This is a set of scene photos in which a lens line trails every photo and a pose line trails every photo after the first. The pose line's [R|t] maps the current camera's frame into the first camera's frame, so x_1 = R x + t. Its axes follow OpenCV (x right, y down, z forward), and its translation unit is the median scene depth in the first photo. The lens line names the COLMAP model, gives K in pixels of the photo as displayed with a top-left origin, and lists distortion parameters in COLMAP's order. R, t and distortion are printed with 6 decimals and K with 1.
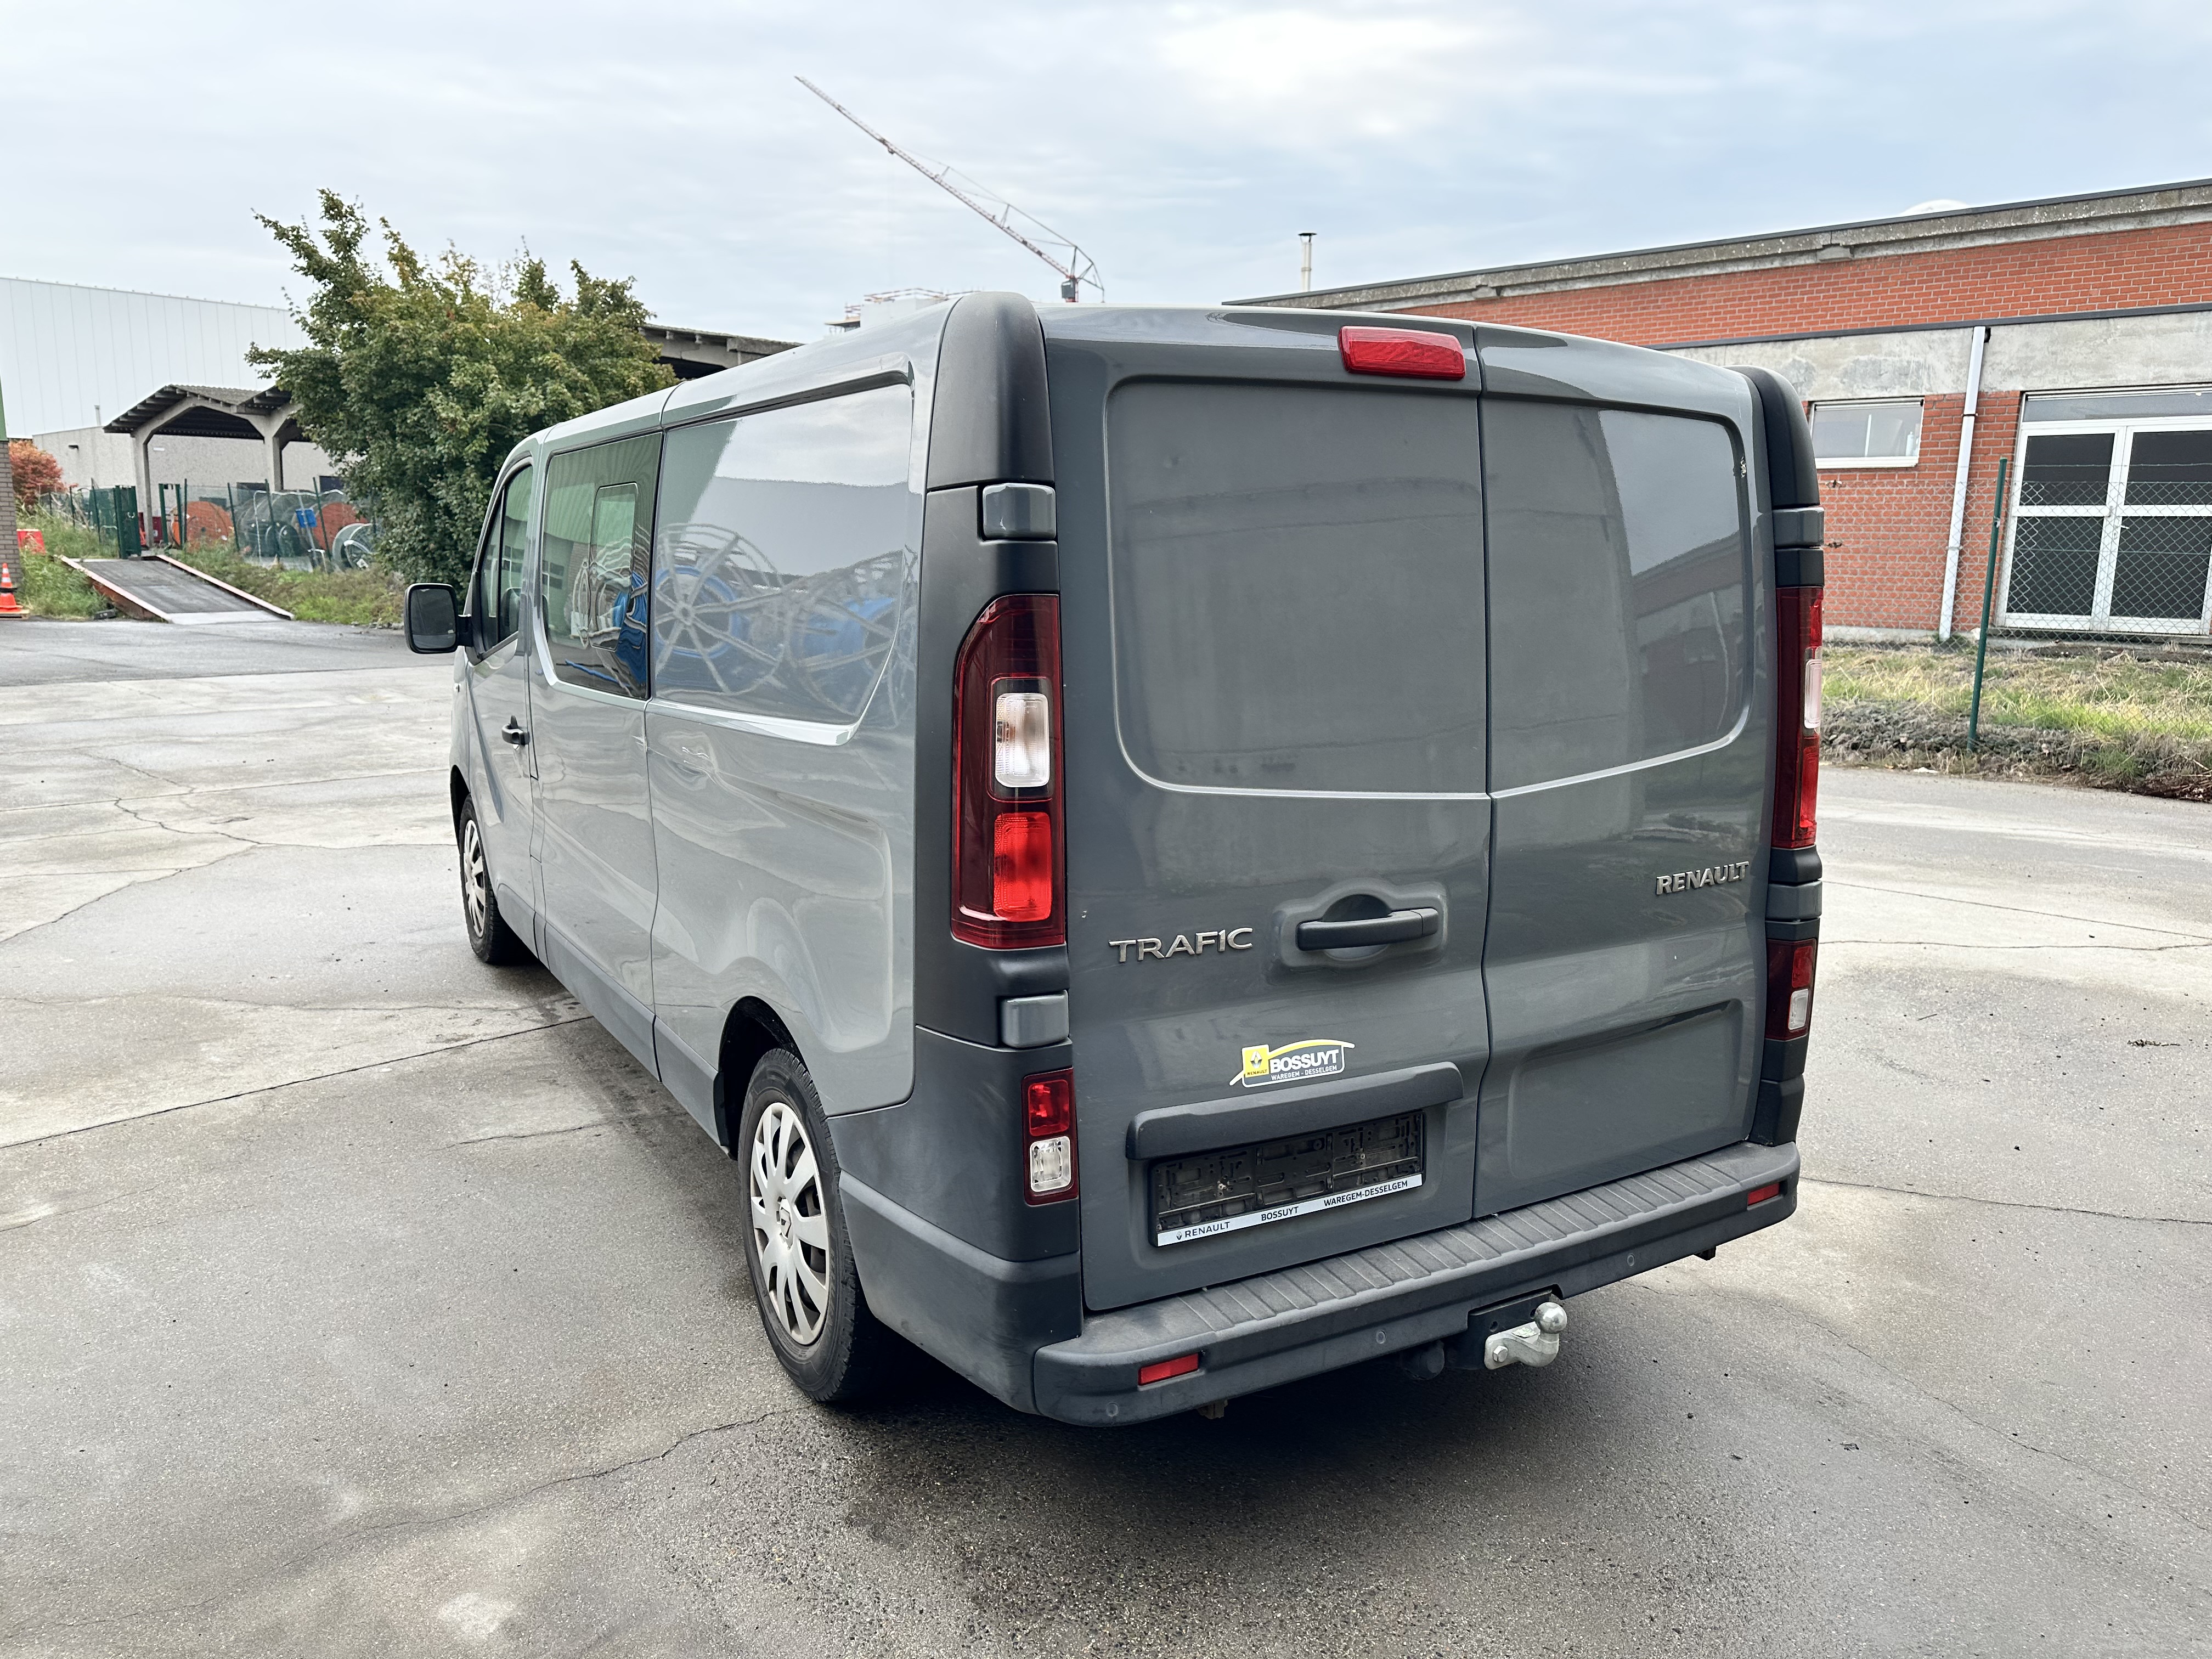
lens RADIAL K [[1554.5, 0, 1093.0], [0, 1554.5, 837.0], [0, 0, 1]] dist [0.033667, -0.035115]
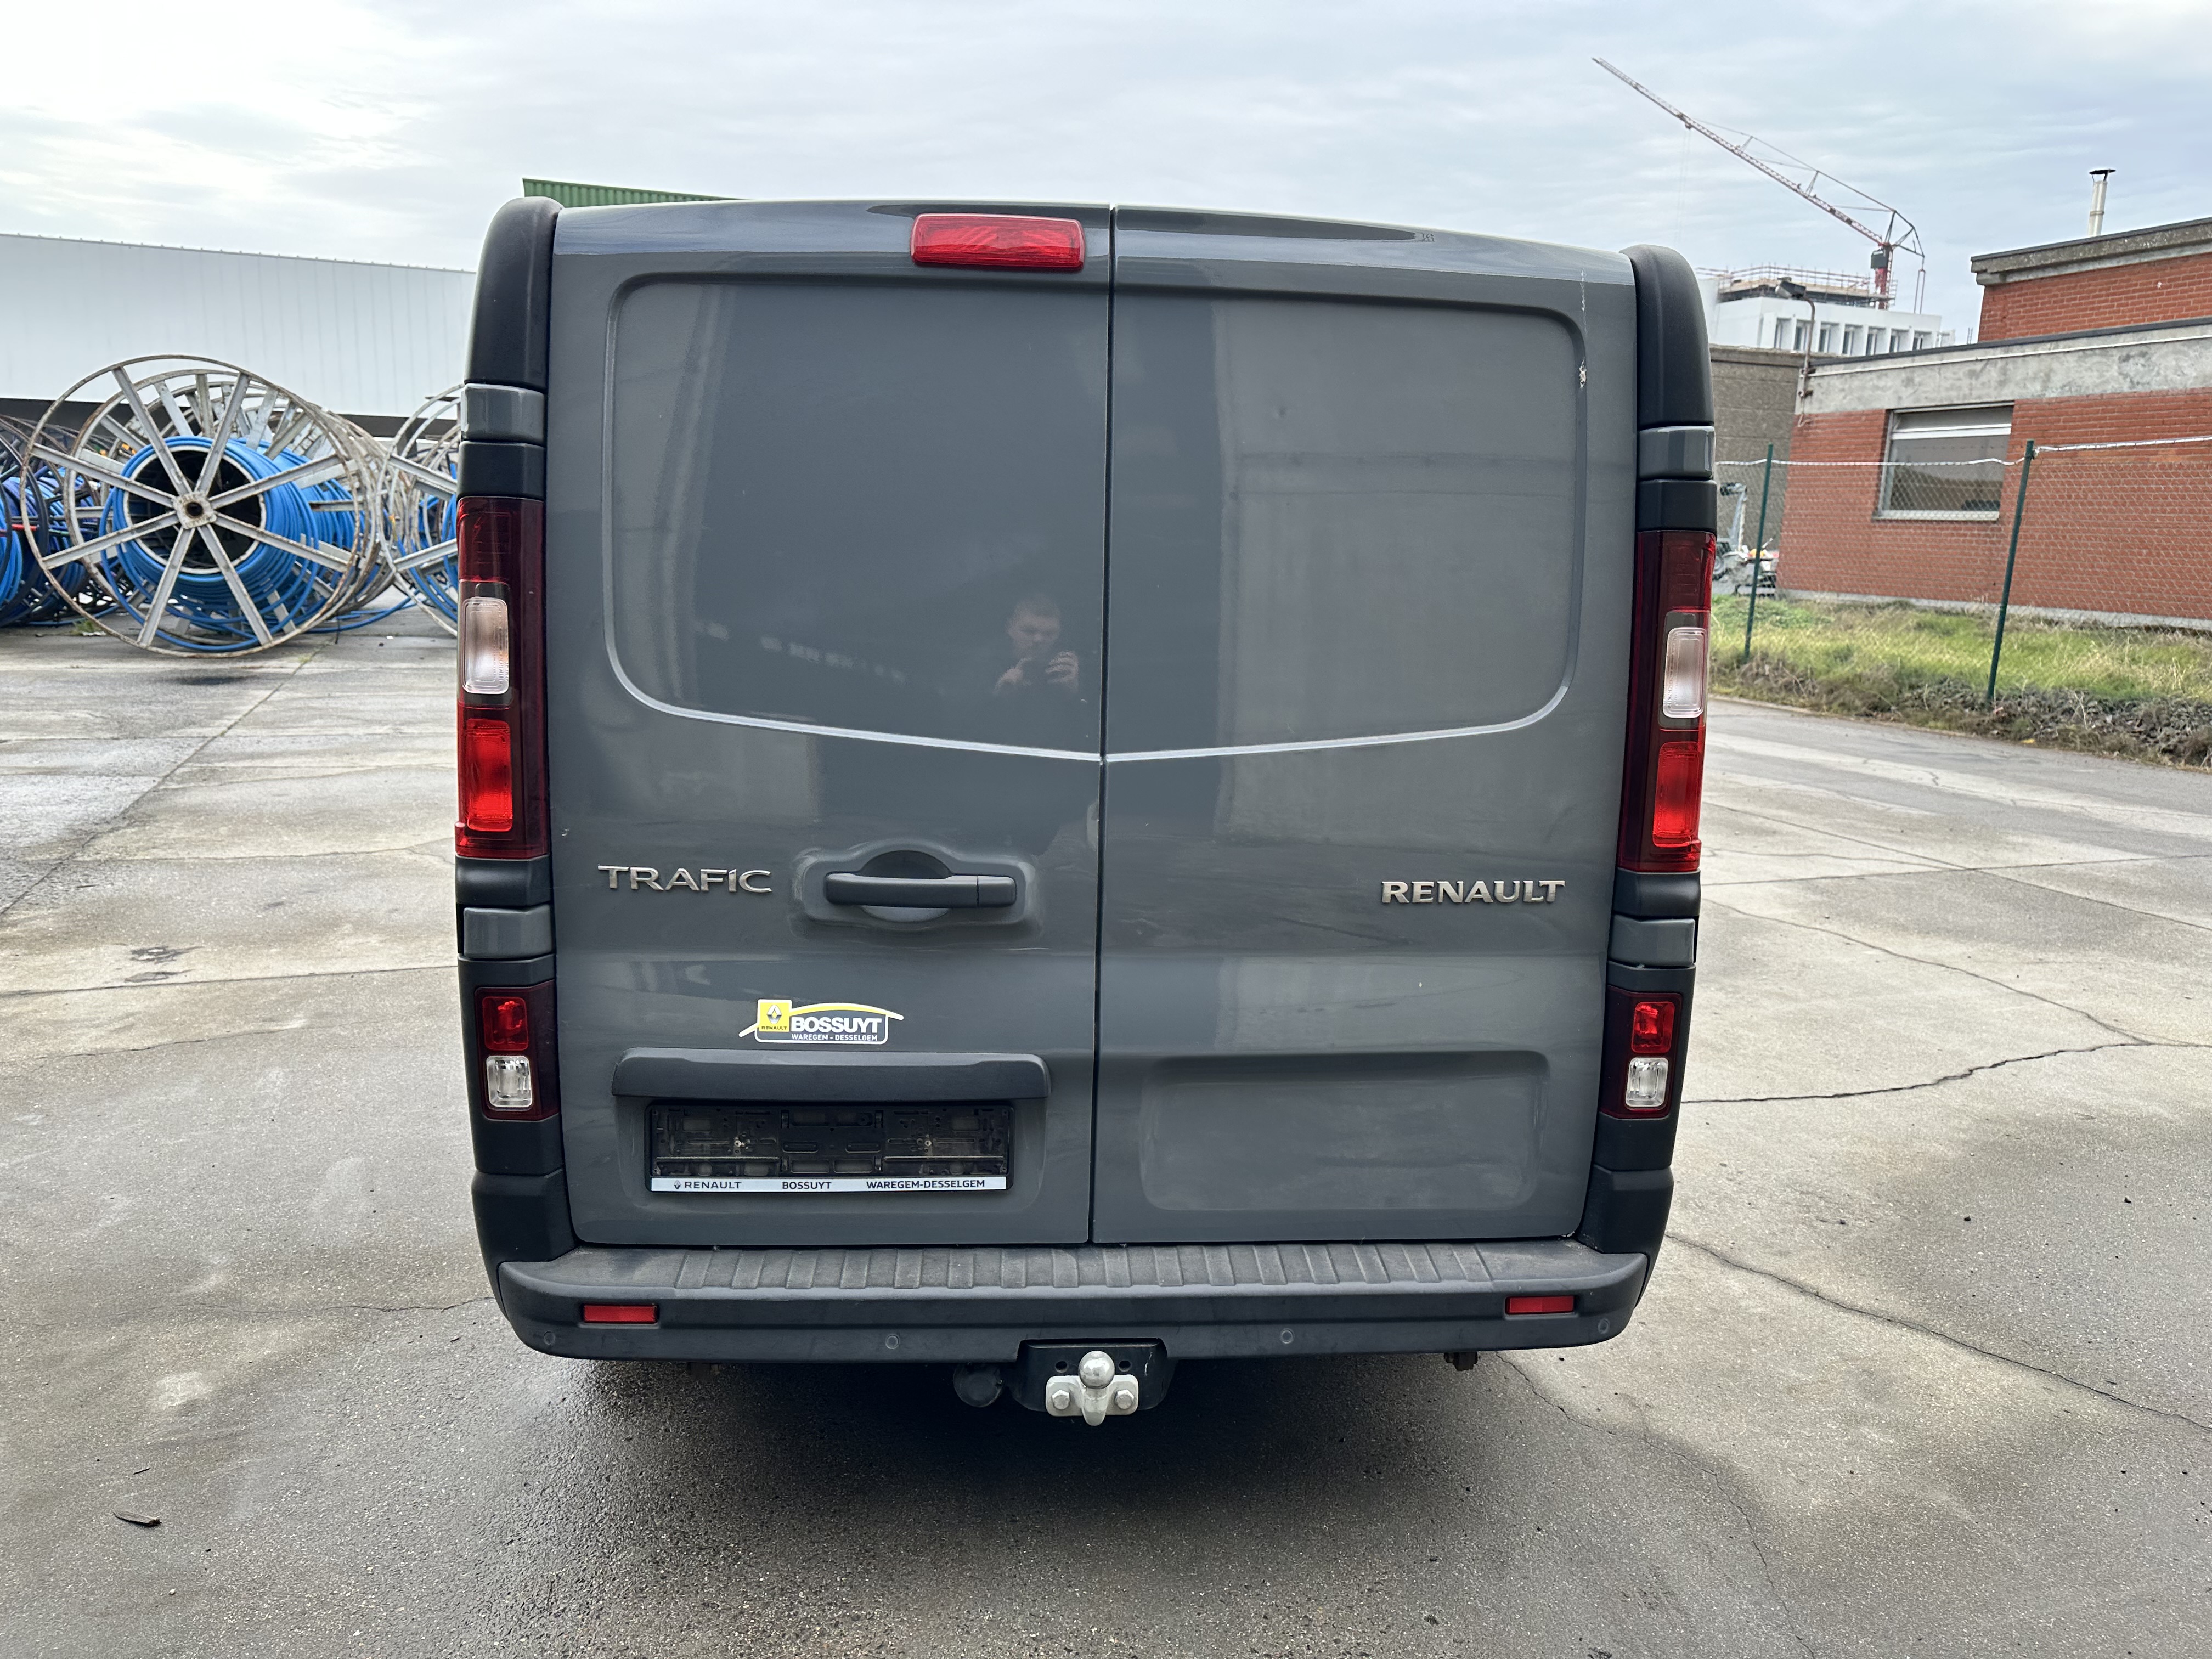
lens RADIAL K [[1554.5, 0, 1115.0], [0, 1554.5, 834.5], [0, 0, 1]] dist [0.033667, -0.035115]
pose [[0.897435, 0.096328, -0.430502, 0.094447], [-0.095858, 0.995133, 0.022841, -0.000648], [0.430606, 0.020769, 0.902301, 0.033789]]
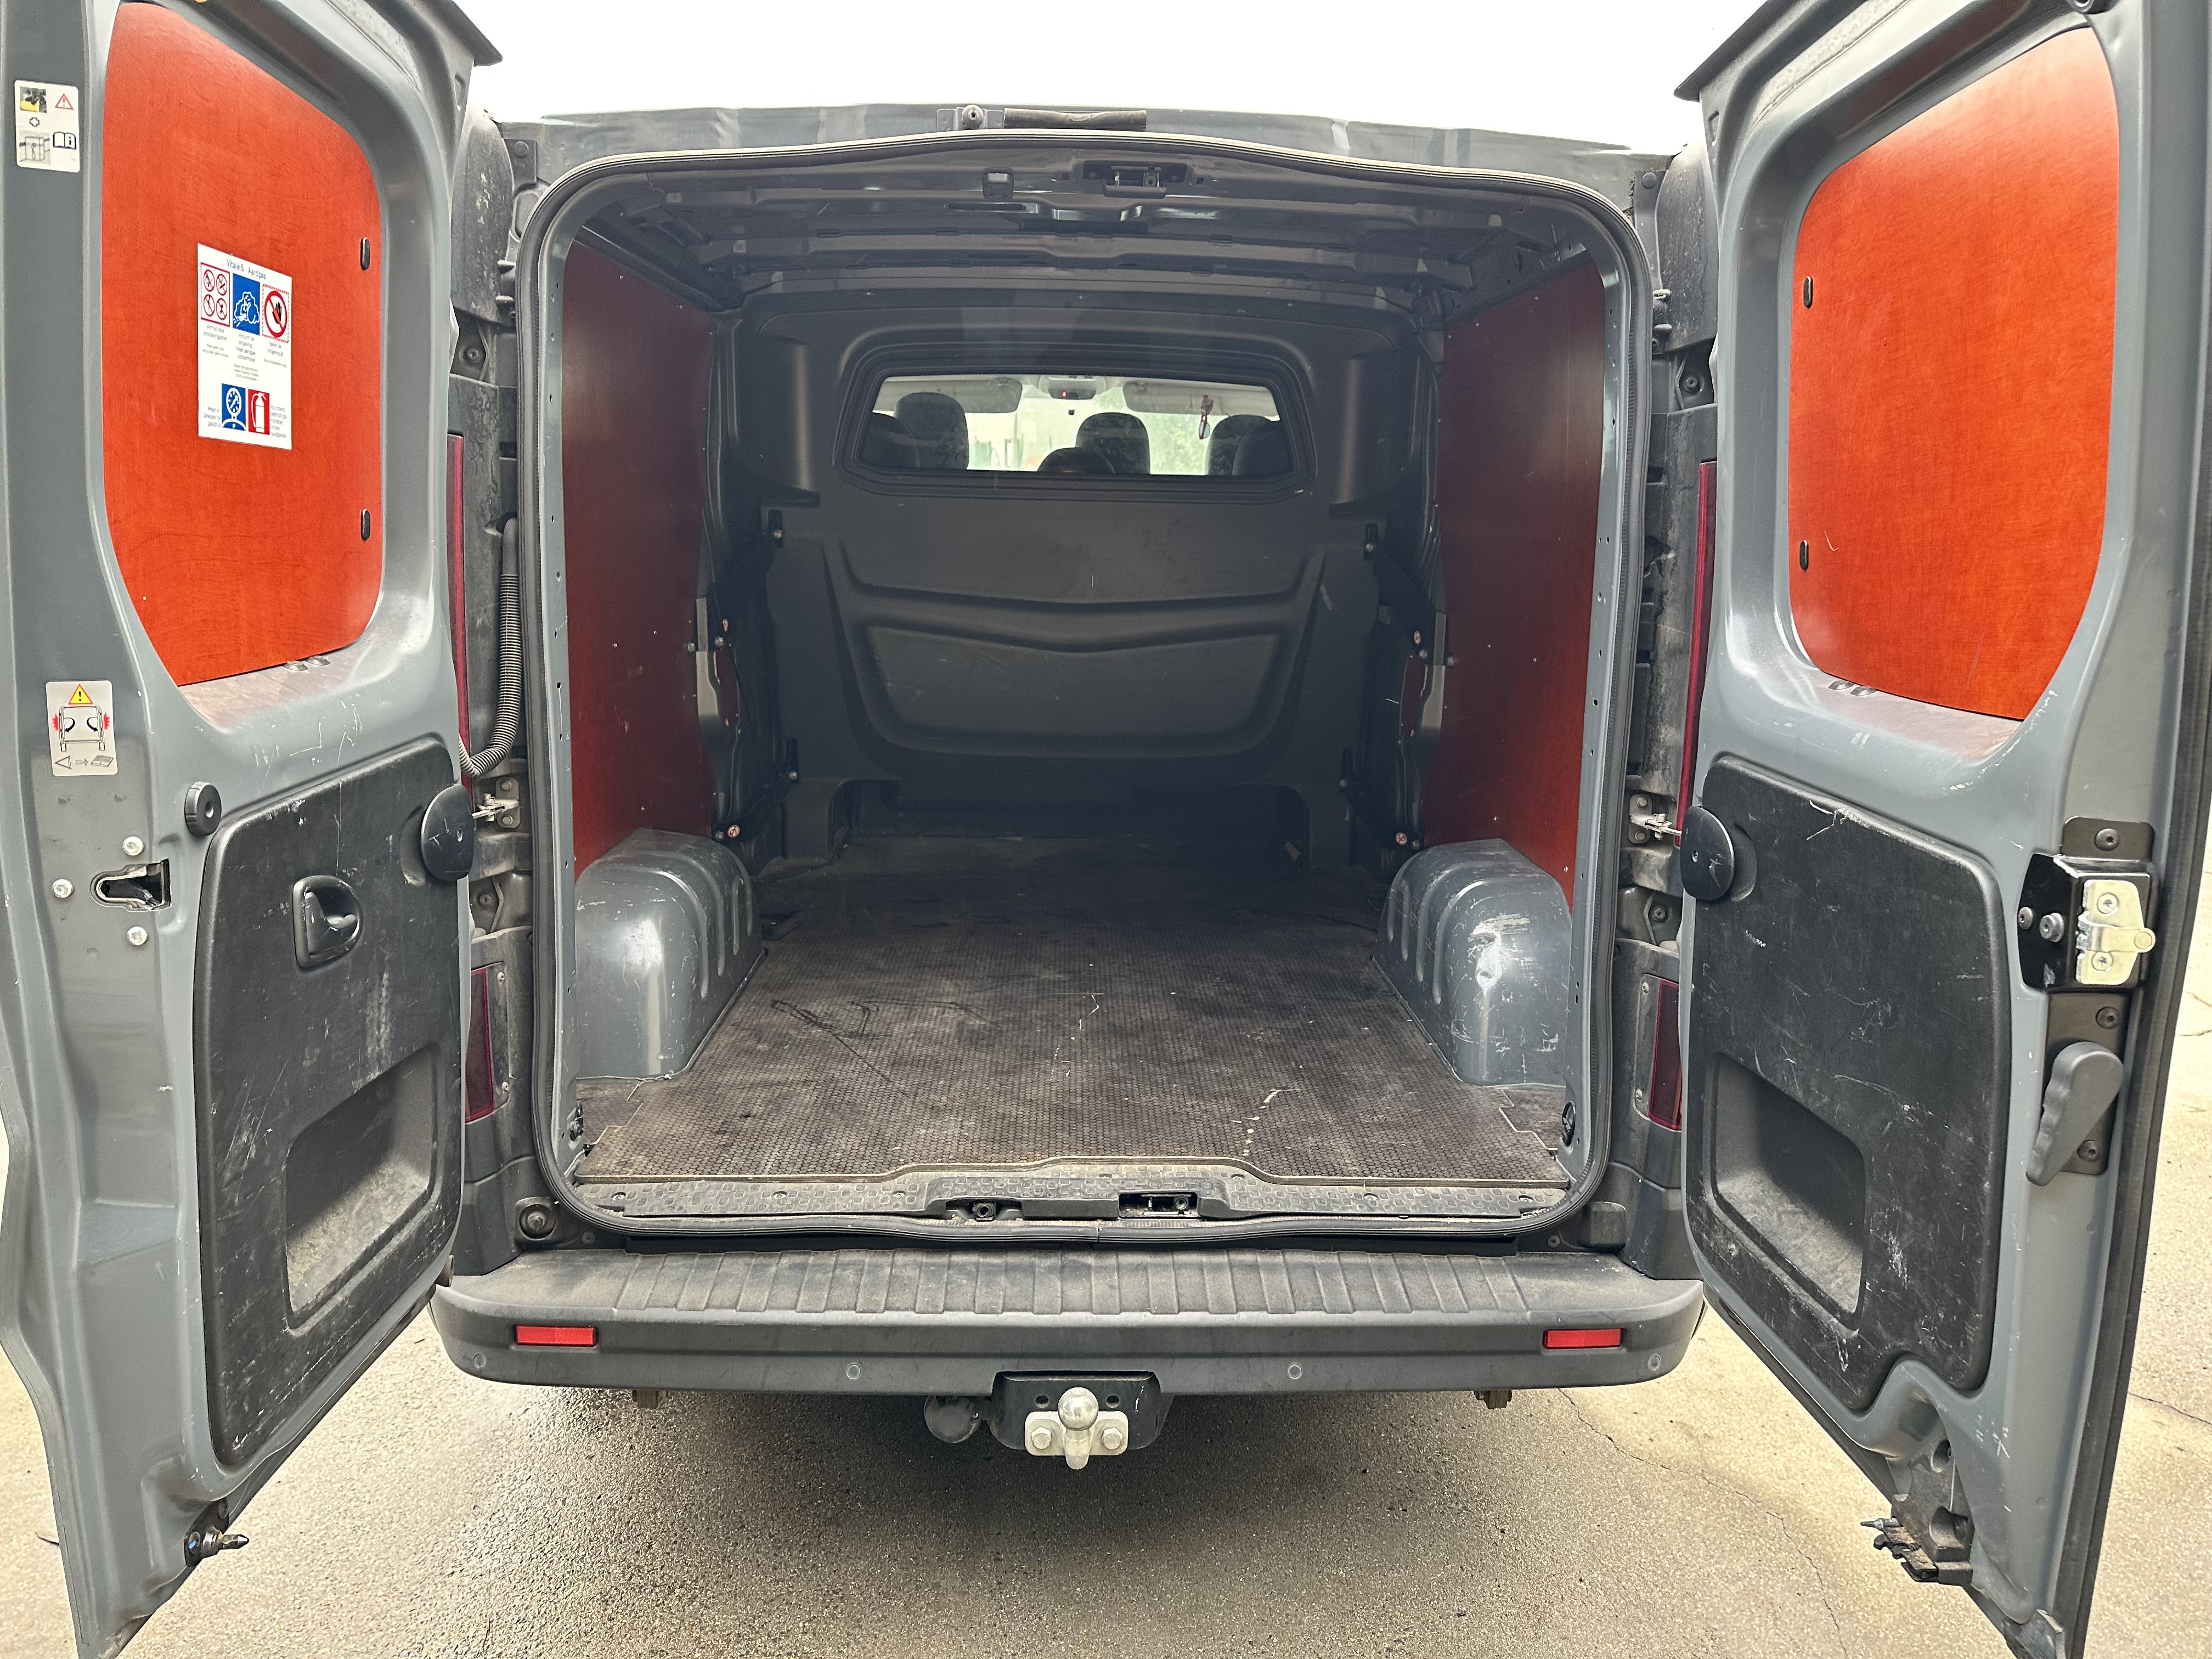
lens RADIAL K [[1554.5, 0, 1099.5], [0, 1554.5, 820.4], [0, 0, 1]] dist [0.033667, -0.035115]
pose [[0.875613, 0.105381, -0.471377, 0.093125], [-0.095843, 0.994411, 0.044277, -0.002034], [0.473409, 0.006409, 0.880819, 0.048766]]
